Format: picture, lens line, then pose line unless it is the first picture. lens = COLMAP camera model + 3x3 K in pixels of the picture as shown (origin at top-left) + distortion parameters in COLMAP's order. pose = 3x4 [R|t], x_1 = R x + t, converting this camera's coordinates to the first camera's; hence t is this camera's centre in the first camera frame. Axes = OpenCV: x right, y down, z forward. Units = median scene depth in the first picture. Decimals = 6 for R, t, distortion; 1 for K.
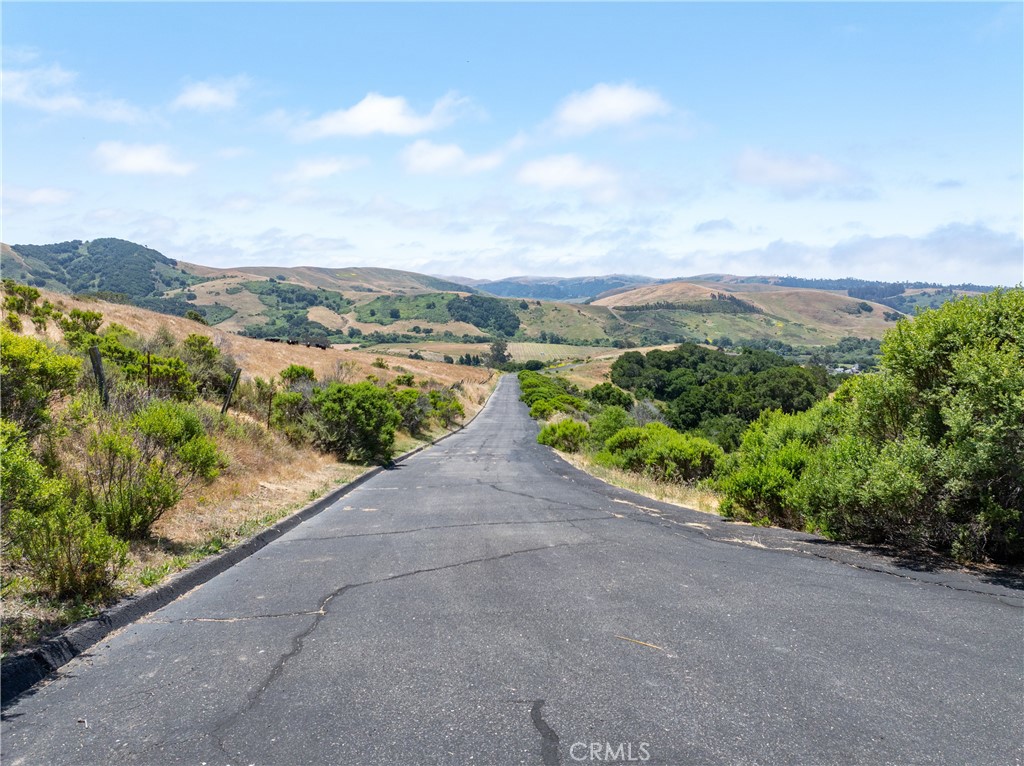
lens RADIAL K [[719.8, 0, 515.3], [0, 719.8, 375.9], [0, 0, 1]] dist [-0.043801, 0.007252]
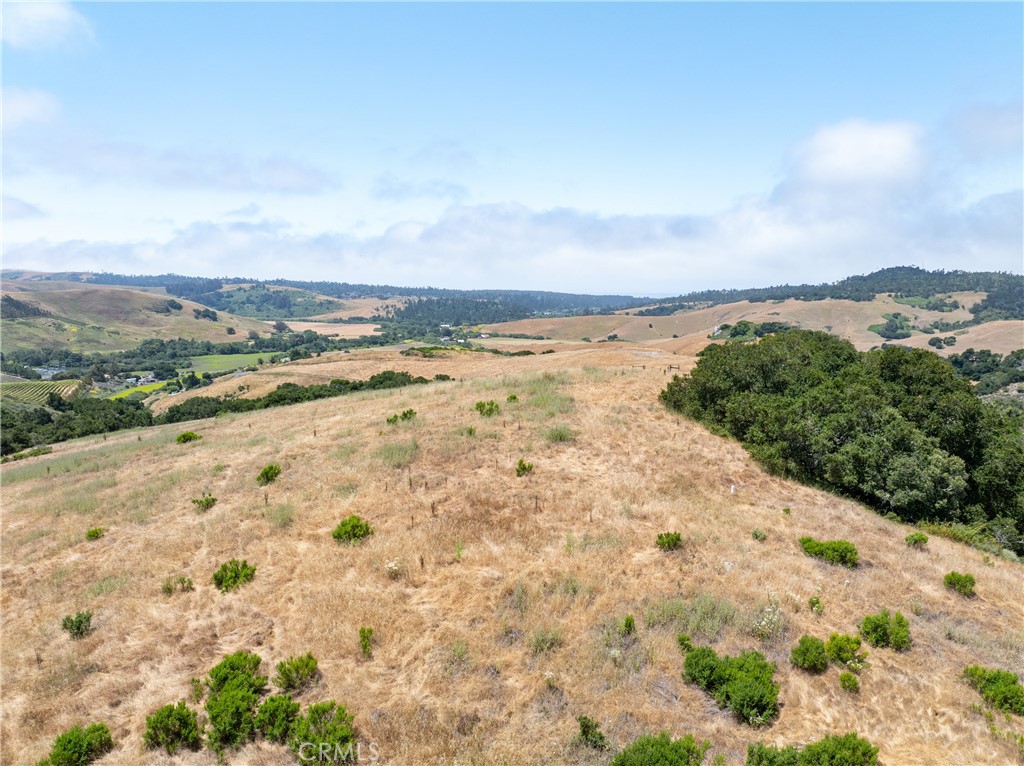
lens RADIAL K [[719.8, 0, 514.7], [0, 719.8, 382.6], [0, 0, 1]] dist [-0.043801, 0.007252]
pose [[0.645546, -0.107256, 0.756153, 0.061290], [0.095939, 0.993635, 0.059037, -0.007226], [-0.757672, 0.034433, 0.651727, 0.049707]]
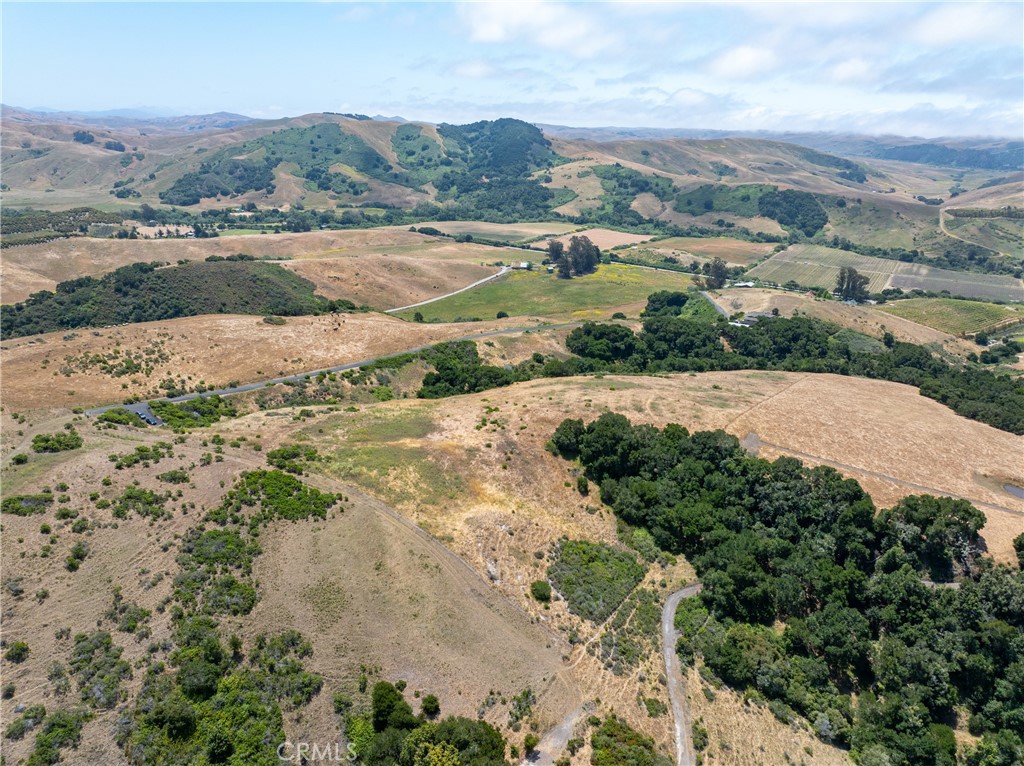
lens RADIAL K [[719.8, 0, 510.6], [0, 719.8, 385.1], [0, 0, 1]] dist [-0.043801, 0.007252]
pose [[0.839236, 0.184674, -0.511448, 0.175710], [-0.068569, 0.968996, 0.237372, -0.055144], [0.539427, -0.164142, 0.825879, -0.098963]]
